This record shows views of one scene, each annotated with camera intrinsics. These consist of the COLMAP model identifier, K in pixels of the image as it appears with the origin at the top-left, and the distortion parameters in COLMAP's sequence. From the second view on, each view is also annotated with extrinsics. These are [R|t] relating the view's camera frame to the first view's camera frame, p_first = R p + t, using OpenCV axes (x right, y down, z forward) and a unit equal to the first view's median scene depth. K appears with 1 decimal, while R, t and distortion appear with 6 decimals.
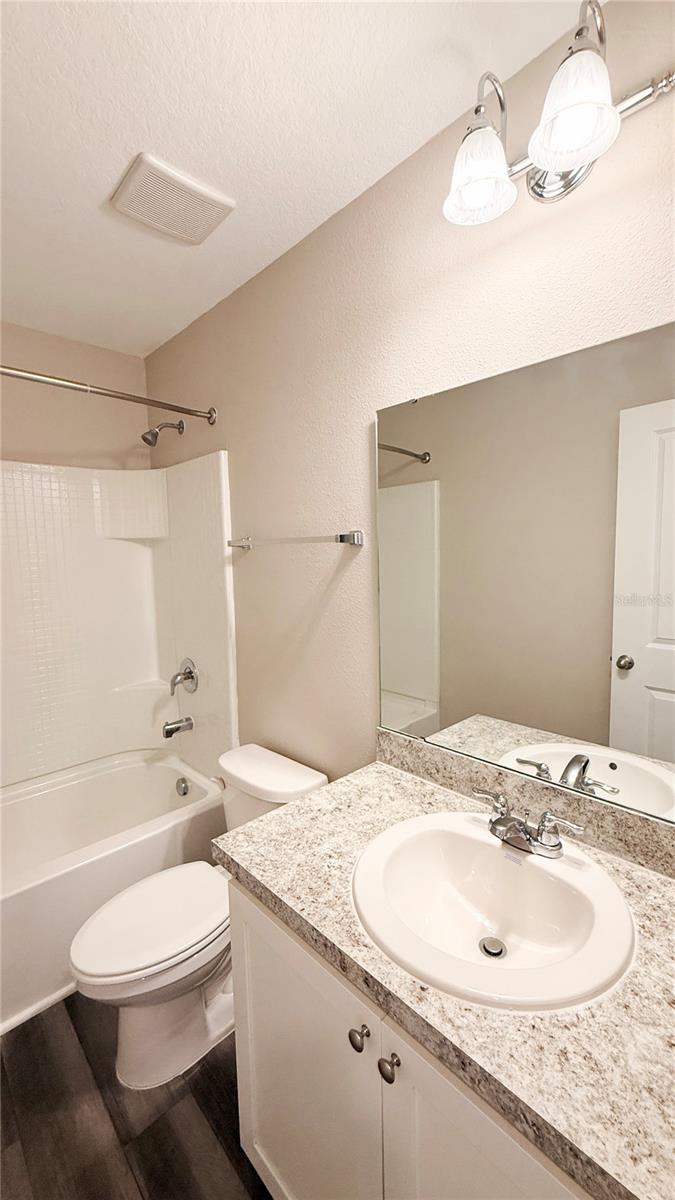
lens RADIAL K [[475.1, 0, 333.8], [0, 475.1, 598.1], [0, 0, 1]] dist [-0.002287, -0.000124]
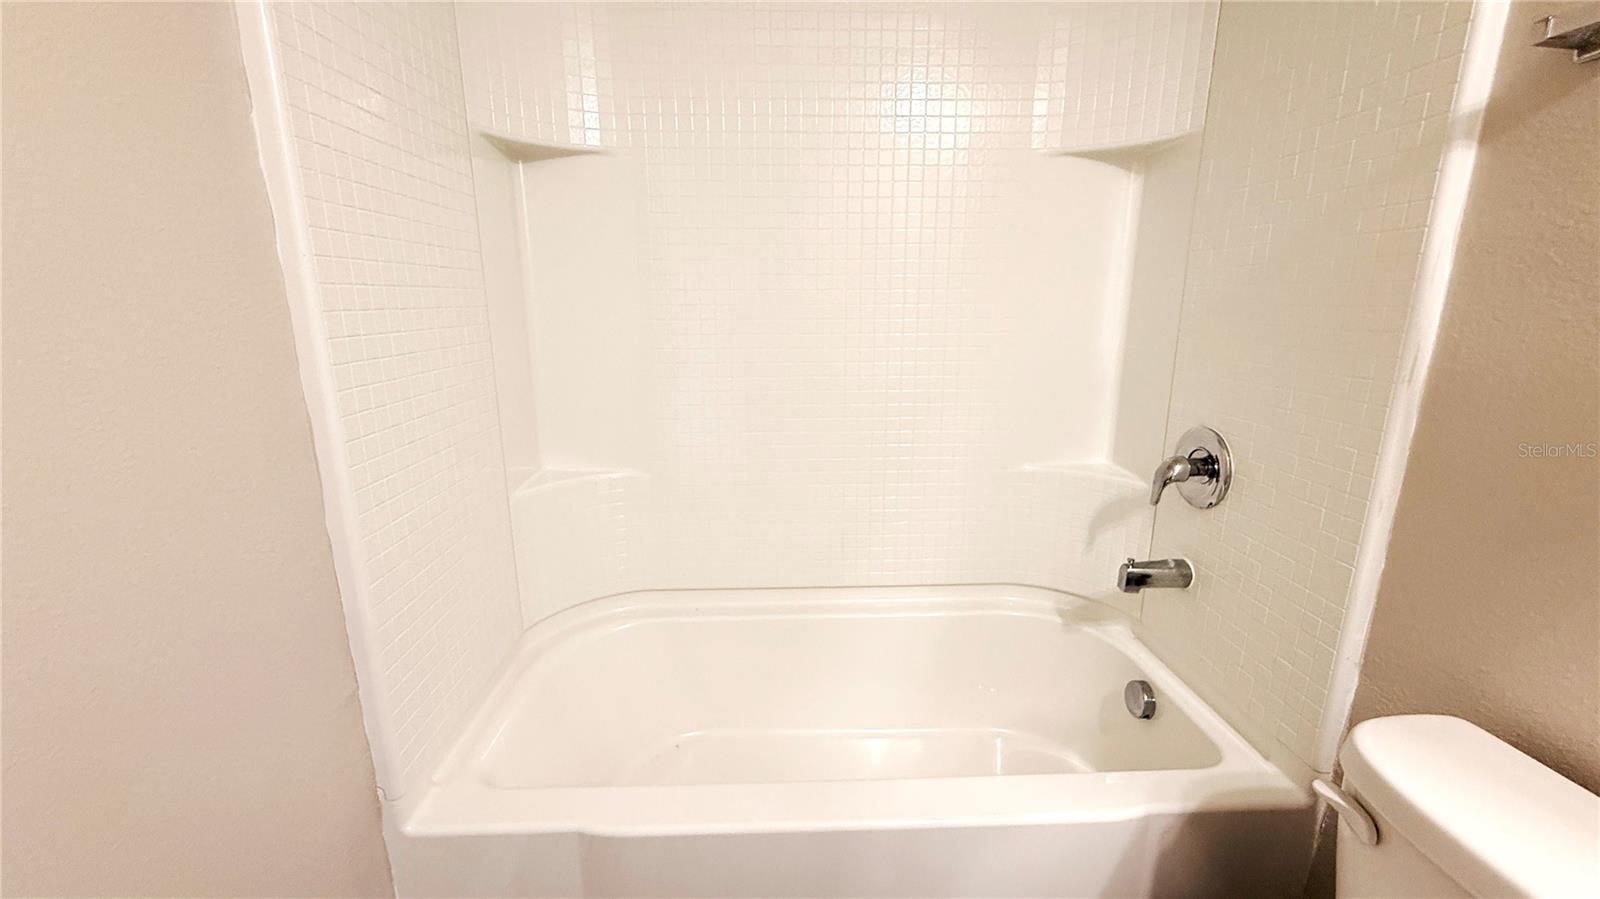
lens RADIAL K [[671.3, 0, 798.7], [0, 671.3, 444.8], [0, 0, 1]] dist [0.000158, 0.000035]
pose [[0.759169, 0.164875, -0.629665, -0.207798], [-0.075340, 0.983143, 0.166597, 0.071552], [0.646518, -0.079036, 0.758793, 0.315759]]
